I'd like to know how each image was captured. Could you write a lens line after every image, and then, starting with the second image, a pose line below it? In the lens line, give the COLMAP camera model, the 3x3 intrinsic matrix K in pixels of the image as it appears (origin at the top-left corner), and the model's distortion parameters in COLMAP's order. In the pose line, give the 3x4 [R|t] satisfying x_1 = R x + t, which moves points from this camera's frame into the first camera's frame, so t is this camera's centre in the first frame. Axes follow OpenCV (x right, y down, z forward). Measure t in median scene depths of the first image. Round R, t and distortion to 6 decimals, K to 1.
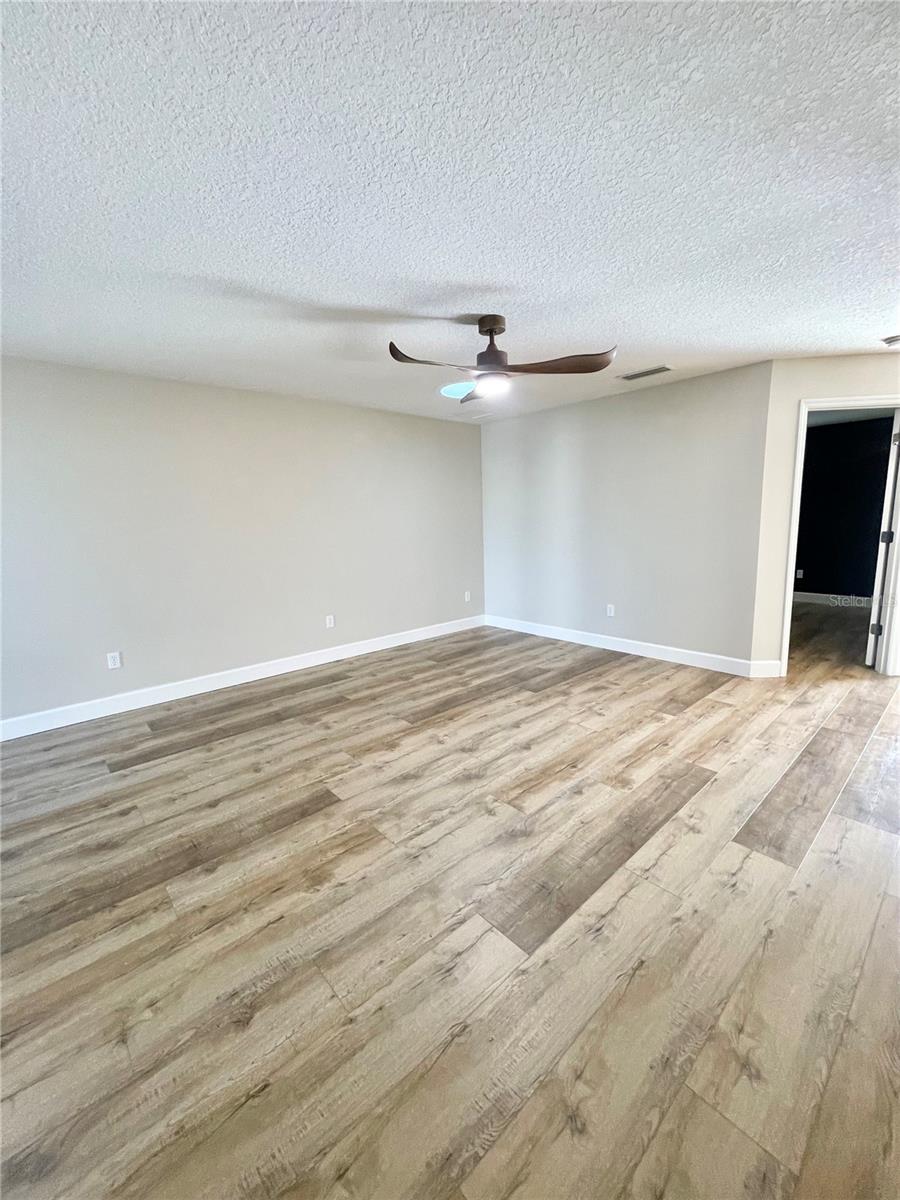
lens RADIAL K [[480.8, 0, 450.1], [0, 480.8, 599.6], [0, 0, 1]] dist [0.000848, -0.000300]
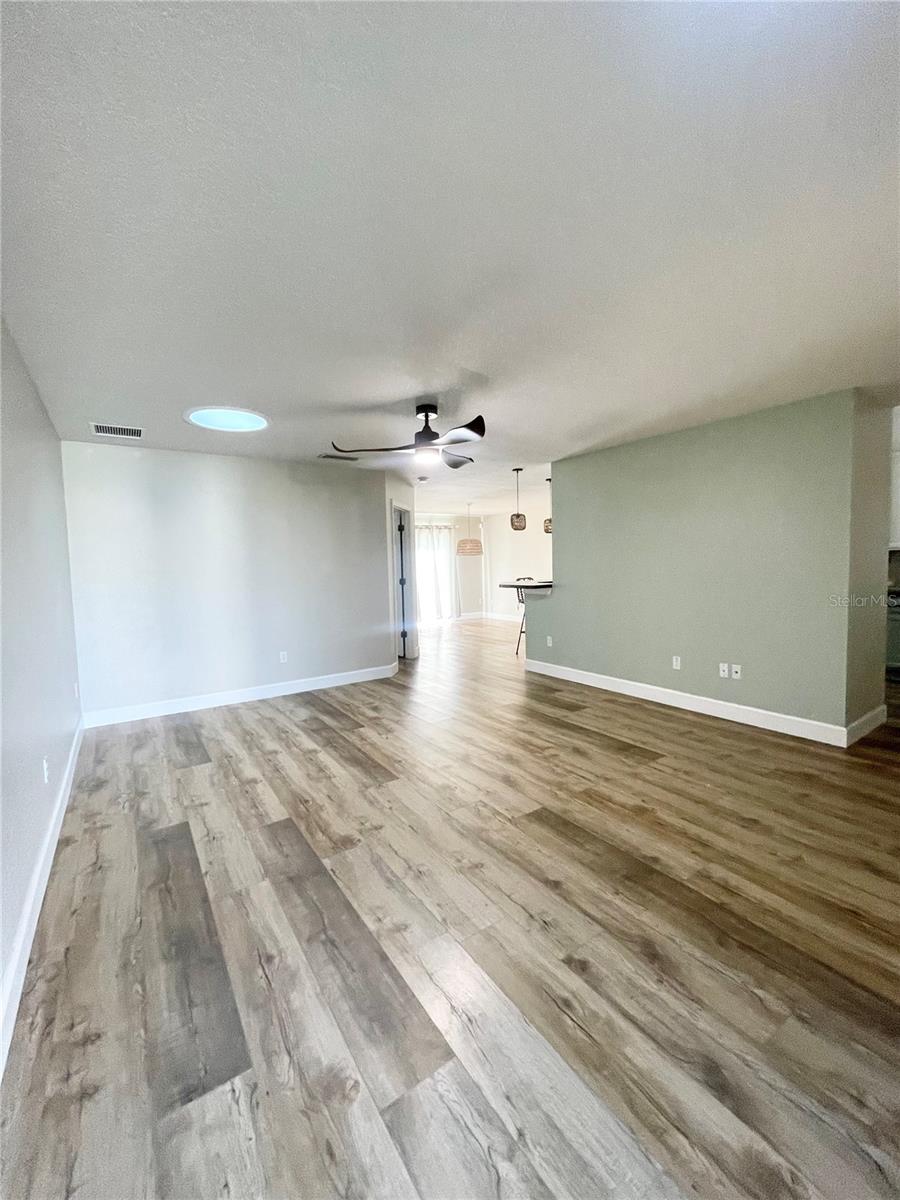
lens RADIAL K [[480.8, 0, 457.2], [0, 480.8, 592.7], [0, 0, 1]] dist [0.000848, -0.000300]
pose [[0.120597, -0.030909, 0.992220, -1.195048], [0.185634, 0.982586, 0.008047, -0.096959], [-0.975190, 0.183219, 0.124235, 0.874657]]
